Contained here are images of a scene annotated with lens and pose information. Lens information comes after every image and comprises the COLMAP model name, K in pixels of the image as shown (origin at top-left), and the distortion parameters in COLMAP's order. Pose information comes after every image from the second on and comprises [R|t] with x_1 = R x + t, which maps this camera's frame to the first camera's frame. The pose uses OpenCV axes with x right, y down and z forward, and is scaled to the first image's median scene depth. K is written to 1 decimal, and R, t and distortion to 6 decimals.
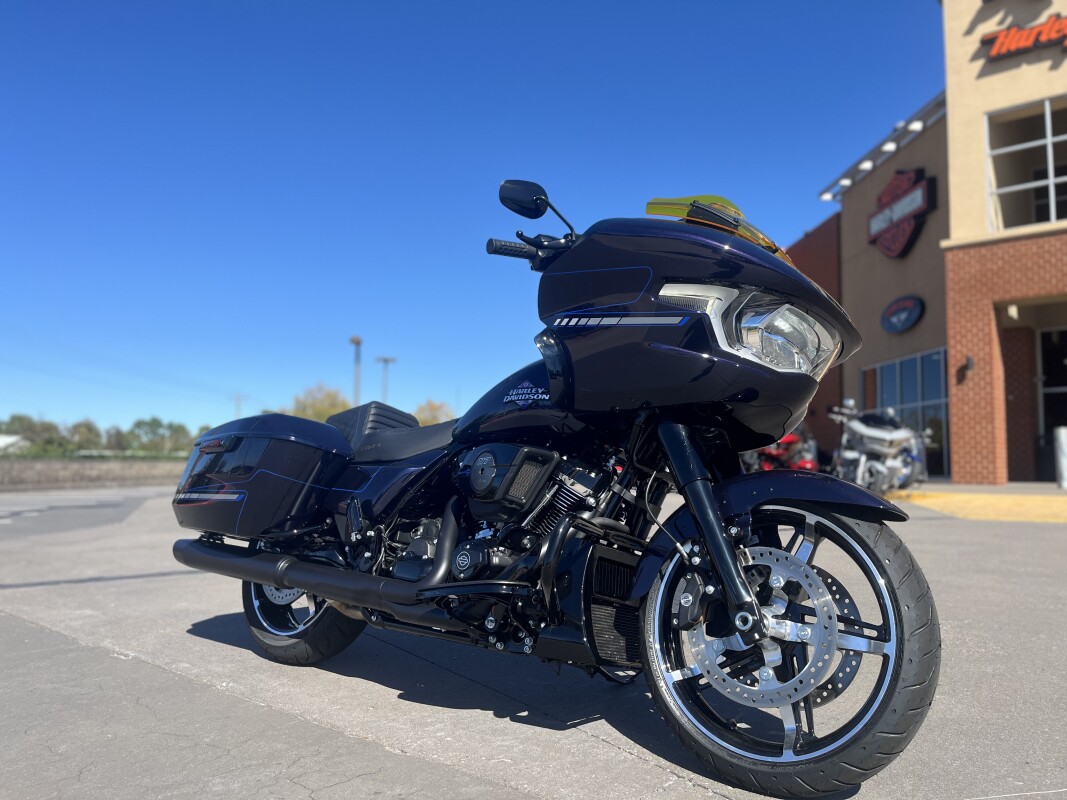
lens RADIAL K [[801.4, 0, 534.5], [0, 801.4, 393.3], [0, 0, 1]] dist [0.065778, -0.104719]
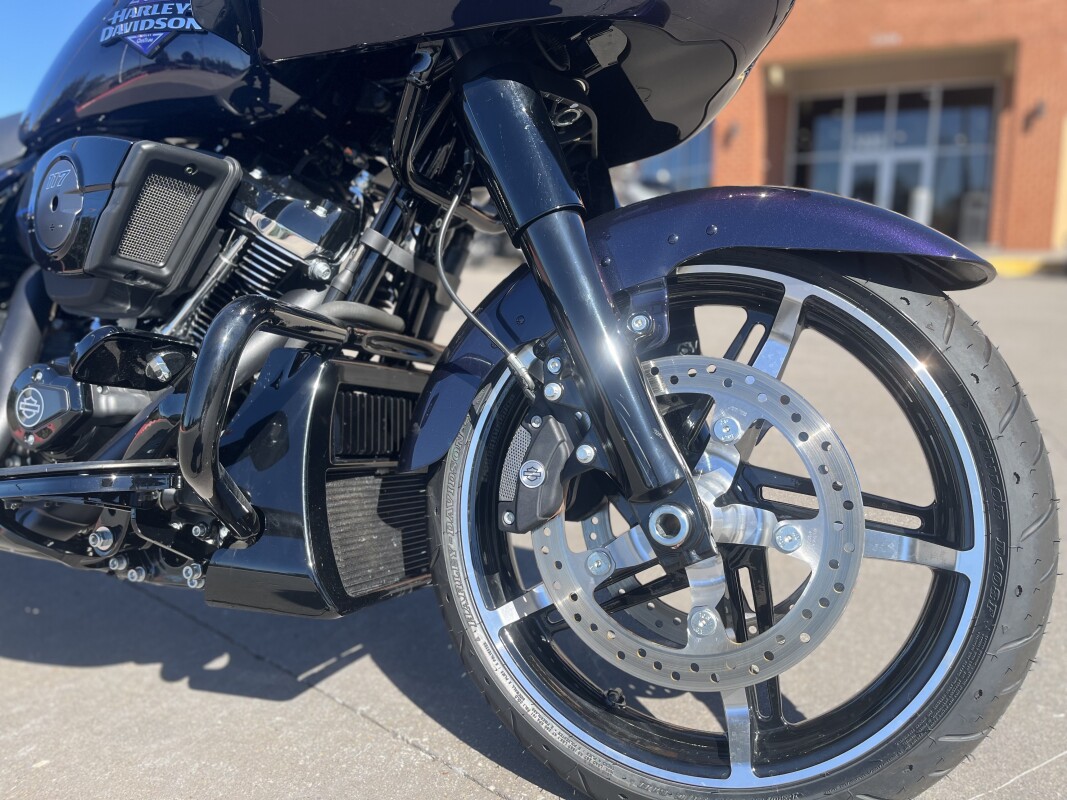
lens RADIAL K [[801.4, 0, 534.5], [0, 801.4, 393.3], [0, 0, 1]] dist [0.065778, -0.104719]
pose [[0.960909, -0.062391, 0.269745, 0.061363], [-0.013270, 0.962780, 0.269959, 0.077924], [-0.276548, -0.262985, 0.924316, 0.524404]]
